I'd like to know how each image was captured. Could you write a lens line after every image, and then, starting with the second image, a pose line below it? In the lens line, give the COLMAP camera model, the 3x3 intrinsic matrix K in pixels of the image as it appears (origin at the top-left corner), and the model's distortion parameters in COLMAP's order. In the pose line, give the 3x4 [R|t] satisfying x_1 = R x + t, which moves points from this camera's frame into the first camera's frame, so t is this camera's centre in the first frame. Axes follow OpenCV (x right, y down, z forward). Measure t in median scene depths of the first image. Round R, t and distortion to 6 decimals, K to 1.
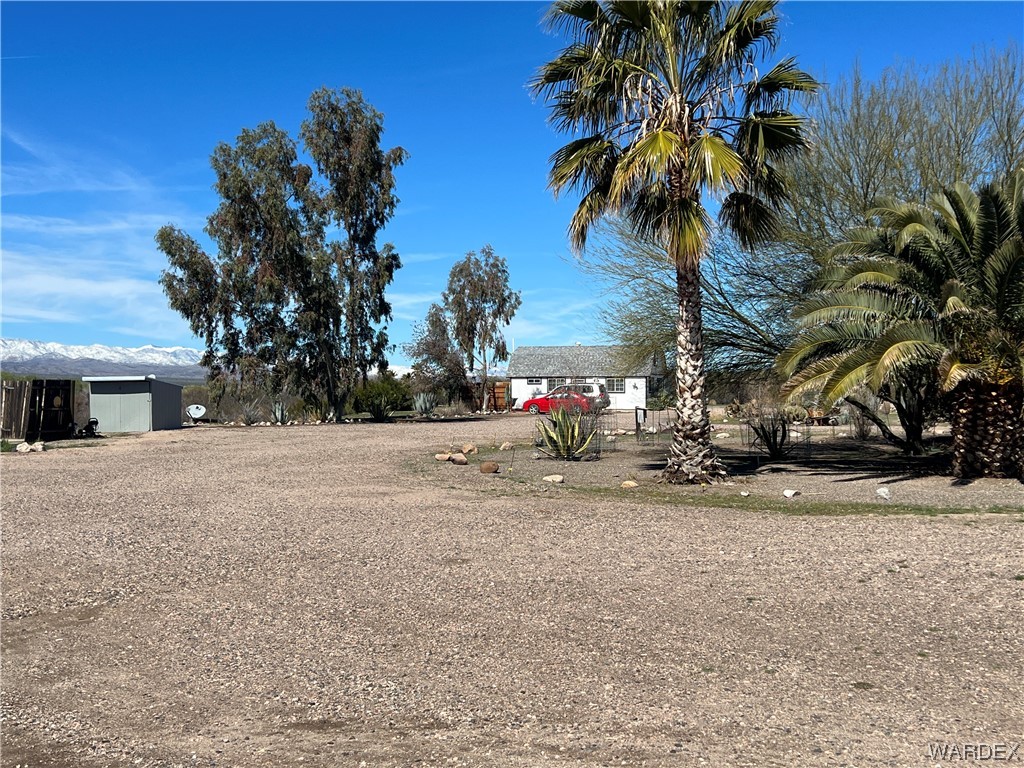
lens RADIAL K [[1178.1, 0, 512.6], [0, 1178.1, 386.3], [0, 0, 1]] dist [0.228380, 0.000000]
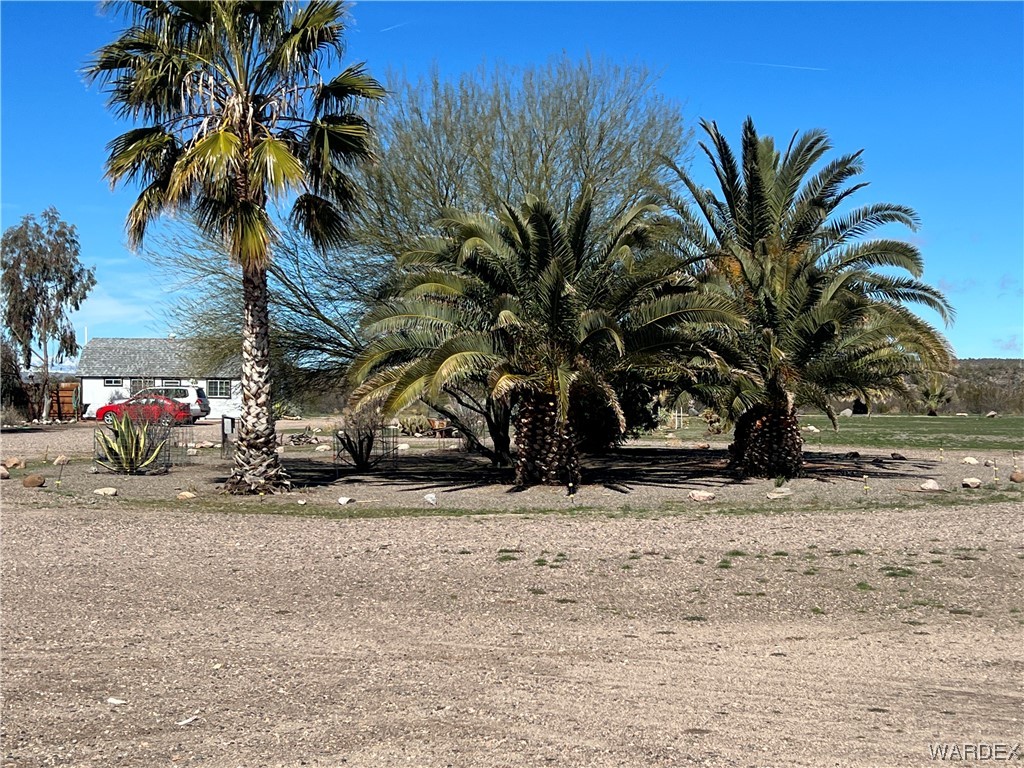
lens RADIAL K [[1540.8, 0, 515.5], [0, 1540.8, 385.4], [0, 0, 1]] dist [0.092439, 0.000000]
pose [[0.964959, 0.012421, 0.262105, 0.024372], [-0.011705, 0.999922, -0.004294, -0.003668], [-0.262138, 0.001075, 0.965030, -0.259862]]
